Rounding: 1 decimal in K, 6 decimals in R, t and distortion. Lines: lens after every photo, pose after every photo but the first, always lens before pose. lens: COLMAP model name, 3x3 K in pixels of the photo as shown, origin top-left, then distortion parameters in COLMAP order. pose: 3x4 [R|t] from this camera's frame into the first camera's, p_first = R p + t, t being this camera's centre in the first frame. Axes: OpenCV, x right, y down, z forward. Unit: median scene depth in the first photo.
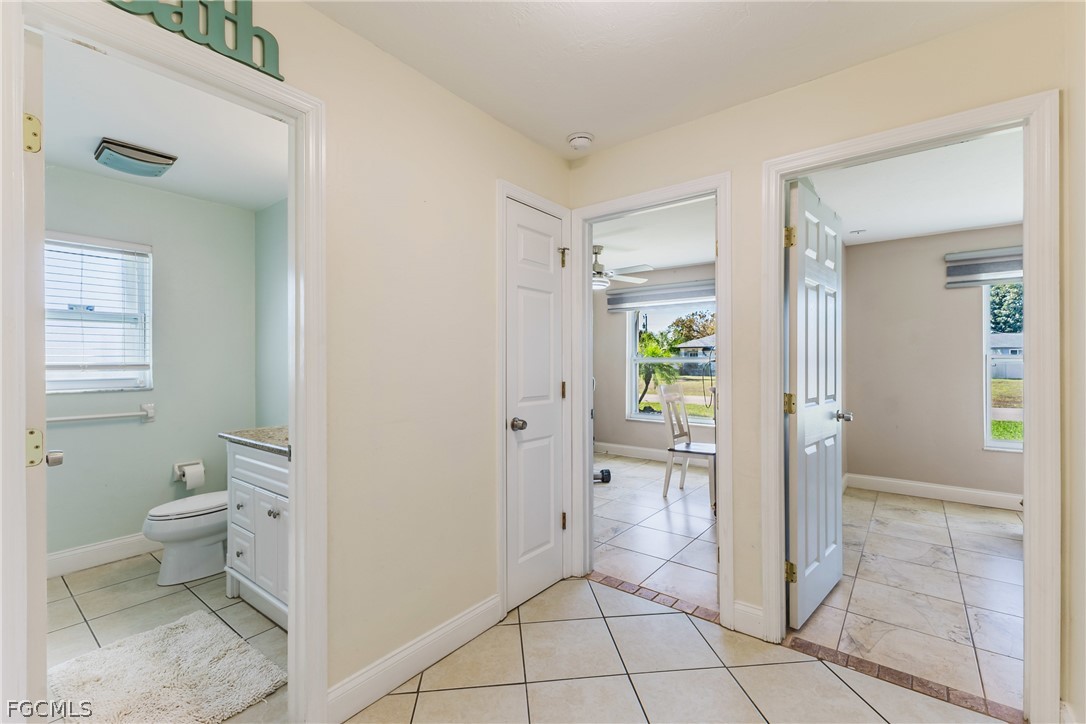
lens RADIAL K [[468.9, 0, 546.2], [0, 468.9, 360.9], [0, 0, 1]] dist [0.012967, -0.003124]
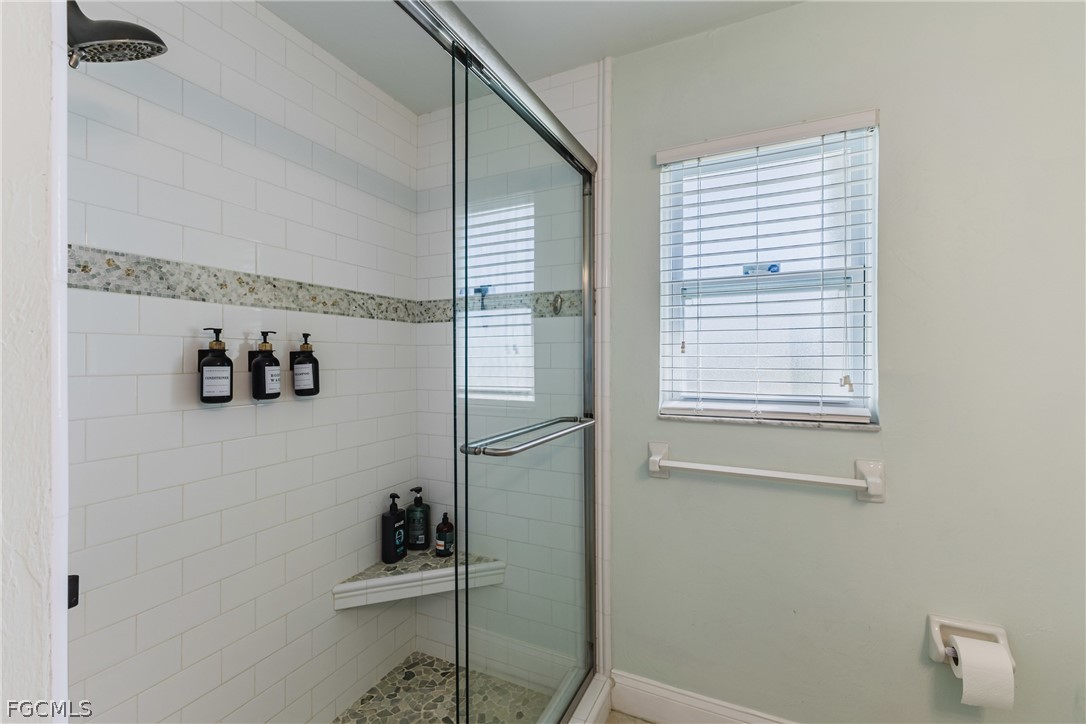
lens RADIAL K [[468.9, 0, 550.6], [0, 468.9, 353.6], [0, 0, 1]] dist [0.012967, -0.003124]
pose [[0.210301, 0.002397, -0.977634, -0.469156], [0.007494, 0.999964, 0.004064, -0.016191], [0.977608, -0.008181, 0.210276, 0.610688]]
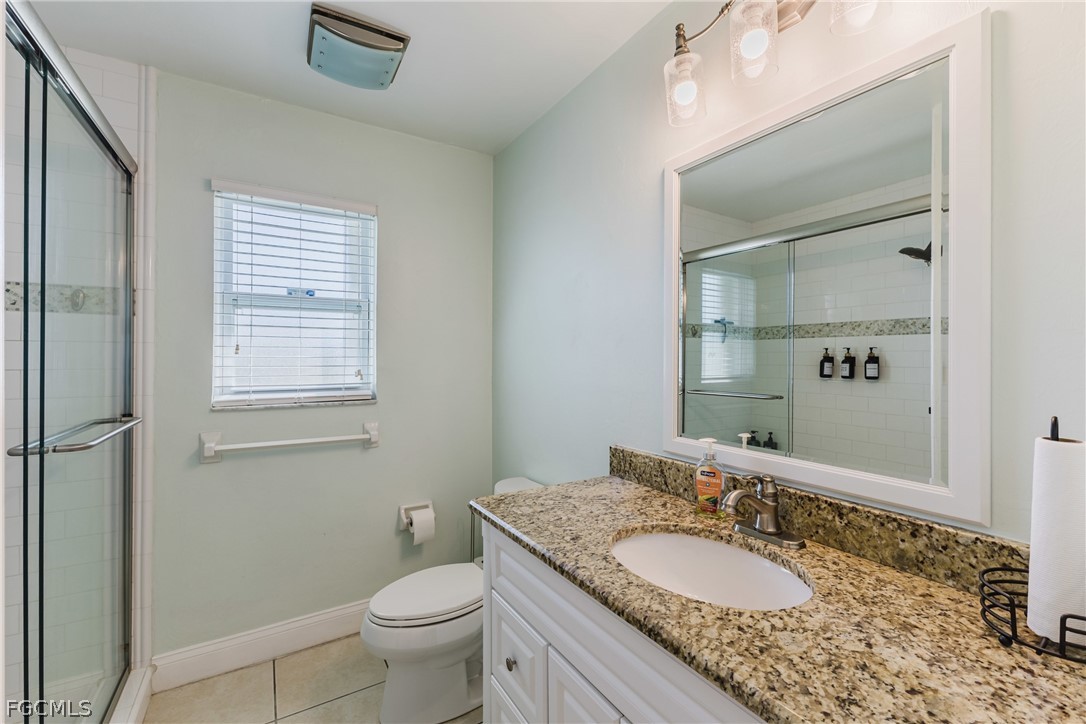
lens RADIAL K [[468.9, 0, 537.3], [0, 468.9, 355.7], [0, 0, 1]] dist [0.012967, -0.003124]
pose [[0.931435, 0.006267, -0.363854, -0.344107], [-0.005823, 0.999980, 0.002318, -0.015144], [0.363862, -0.000040, 0.931453, 0.421328]]
